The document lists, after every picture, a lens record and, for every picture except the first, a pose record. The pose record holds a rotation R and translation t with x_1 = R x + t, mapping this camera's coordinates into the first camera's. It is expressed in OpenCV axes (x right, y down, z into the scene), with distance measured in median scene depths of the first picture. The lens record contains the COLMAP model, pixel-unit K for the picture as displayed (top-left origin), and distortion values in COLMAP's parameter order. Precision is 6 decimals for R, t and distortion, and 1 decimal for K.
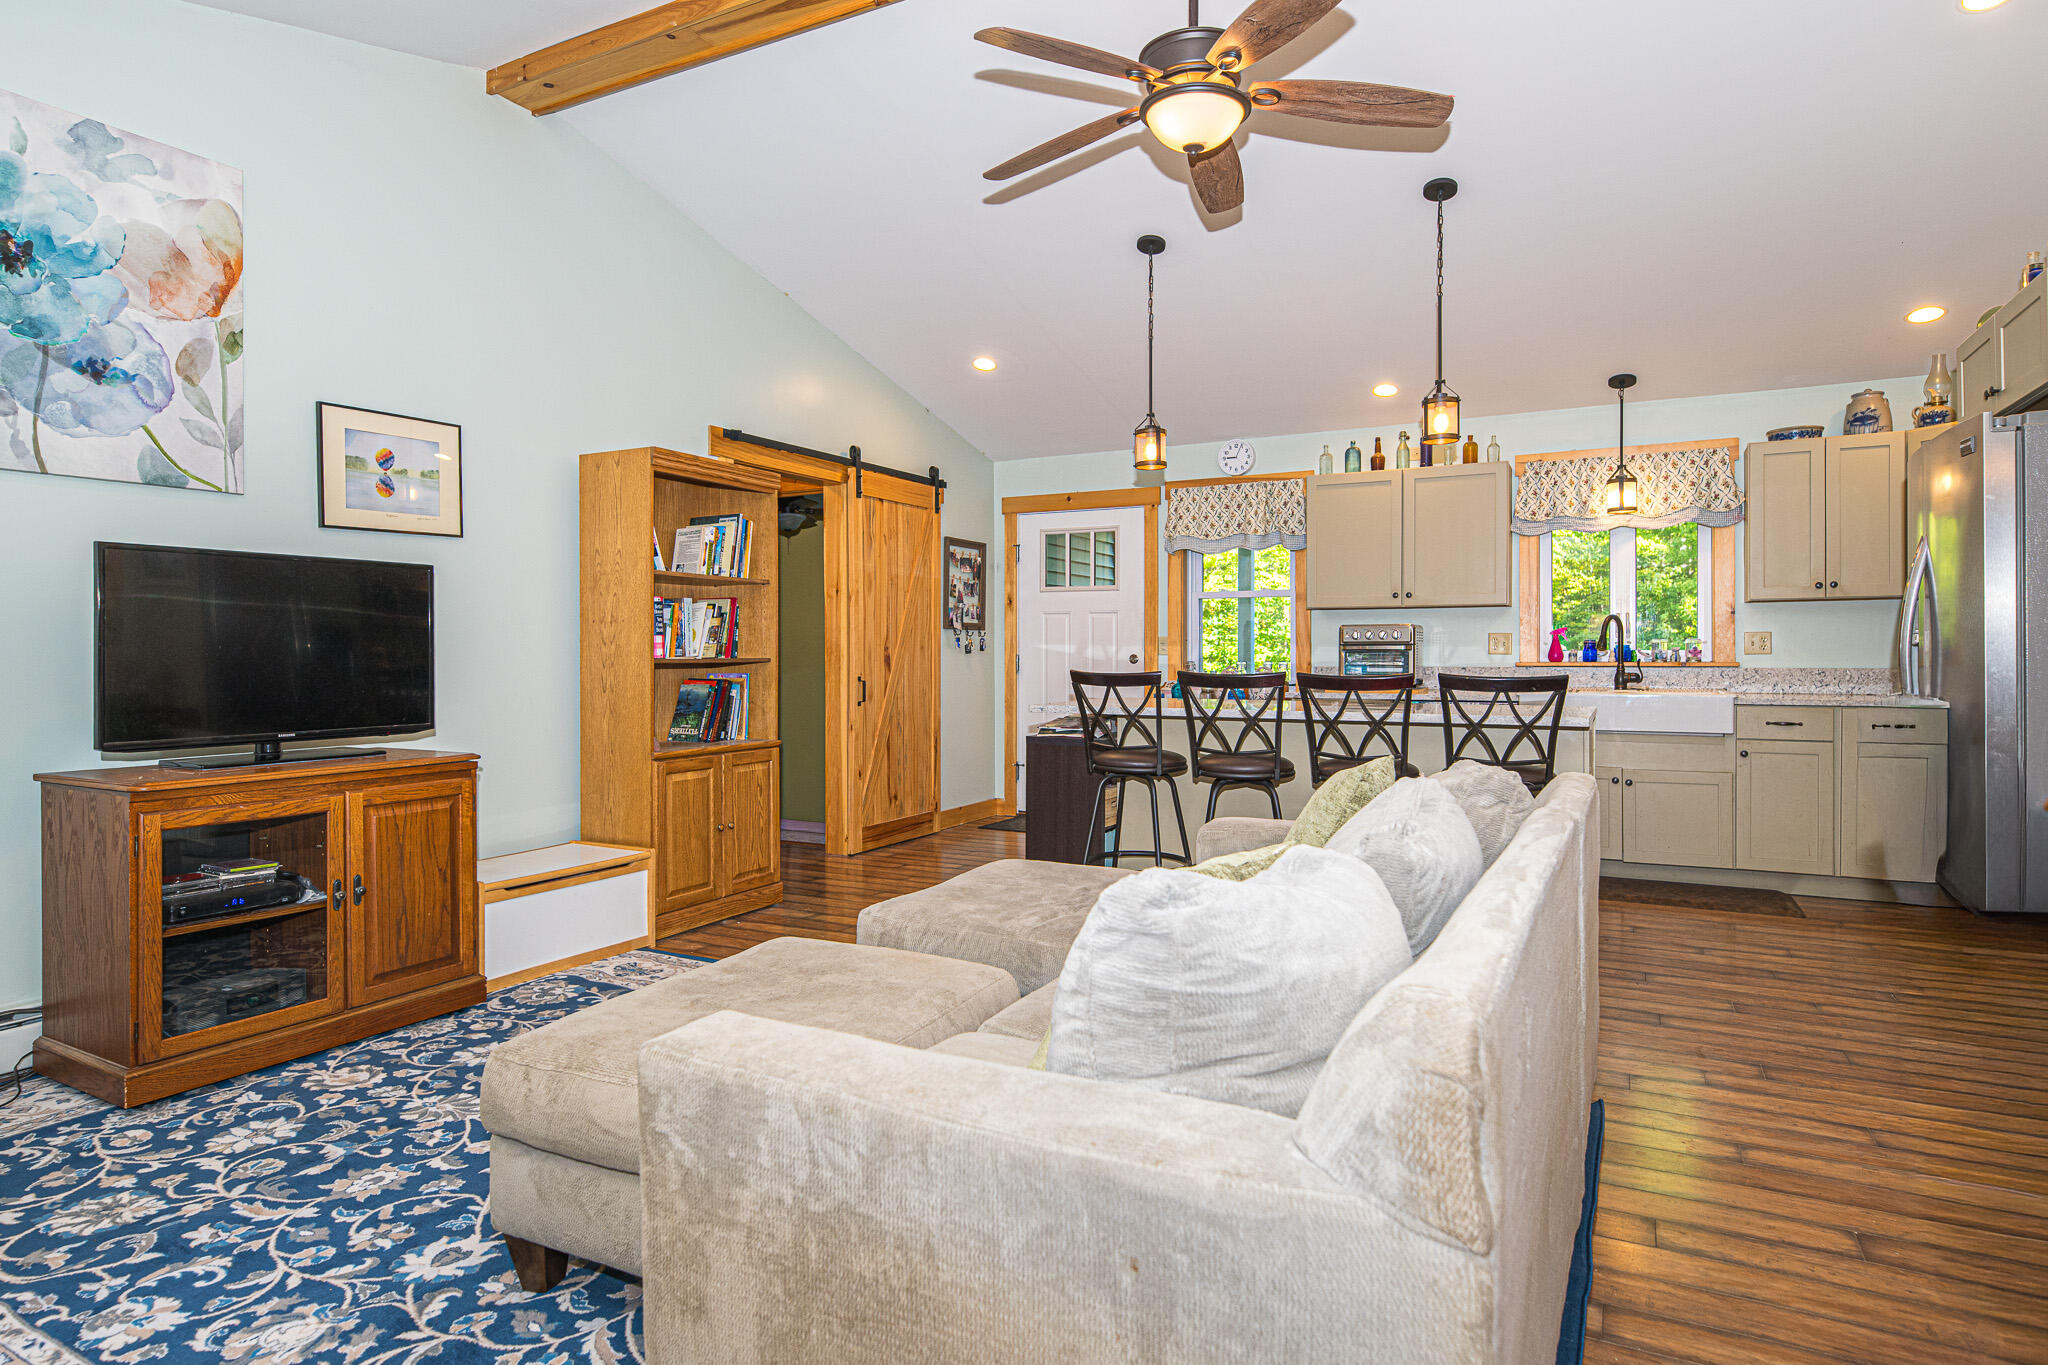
lens RADIAL K [[1130.1, 0, 1028.6], [0, 1130.1, 660.0], [0, 0, 1]] dist [0.002510, -0.002589]
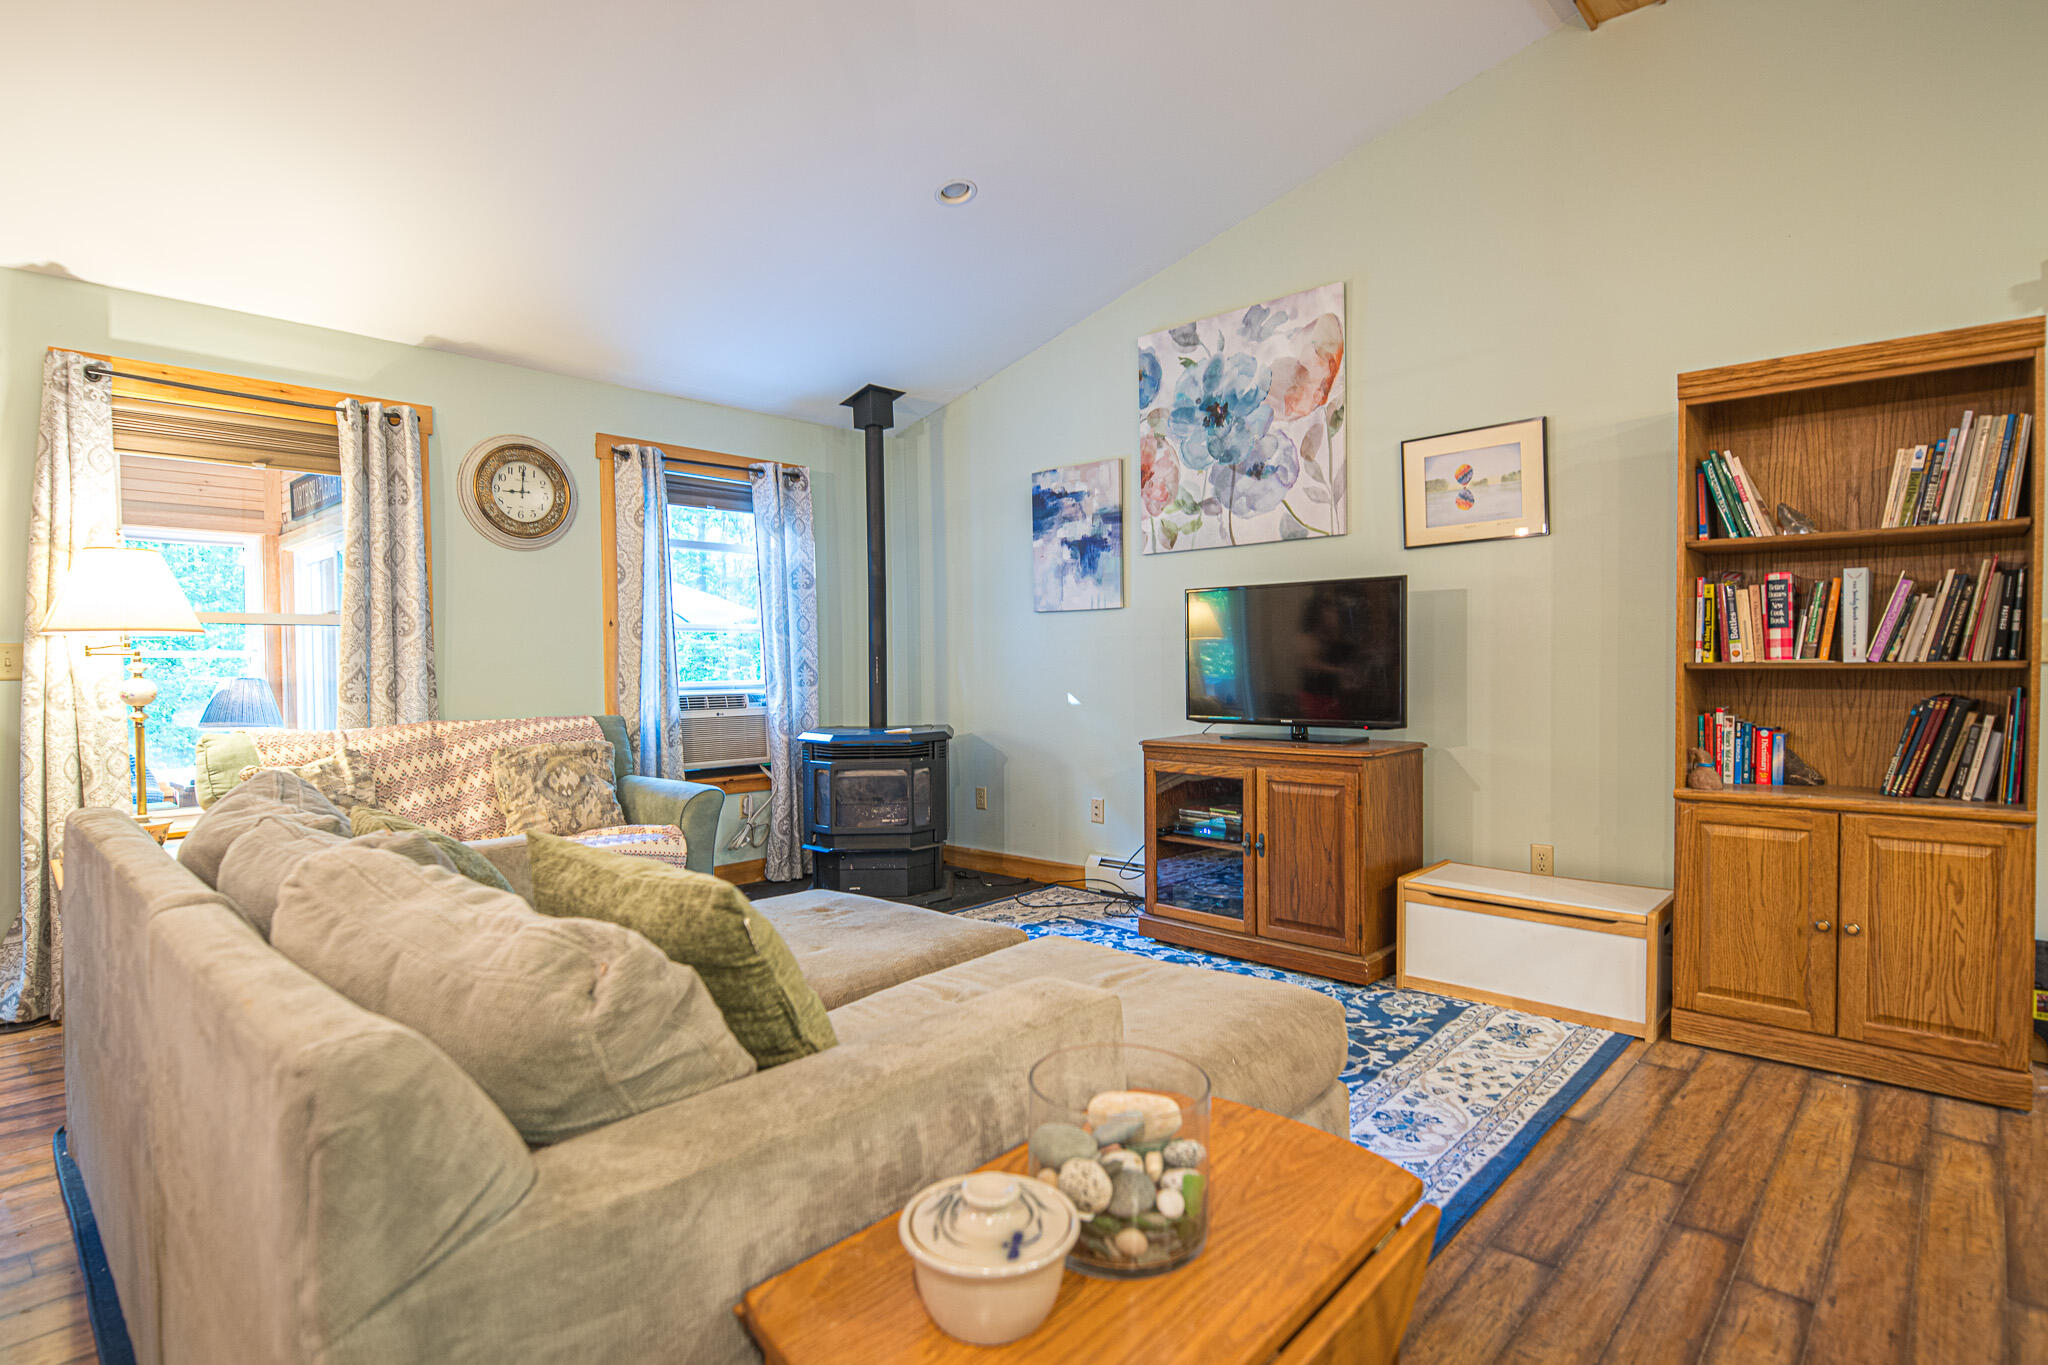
lens RADIAL K [[1039.9, 0, 1033.0], [0, 1039.9, 688.7], [0, 0, 1]] dist [-0.000021, -0.001968]
pose [[-0.253042, 0.027591, -0.967062, 0.605963], [0.002174, 0.999607, 0.027950, -0.005186], [0.967453, 0.004970, -0.253003, 1.068004]]
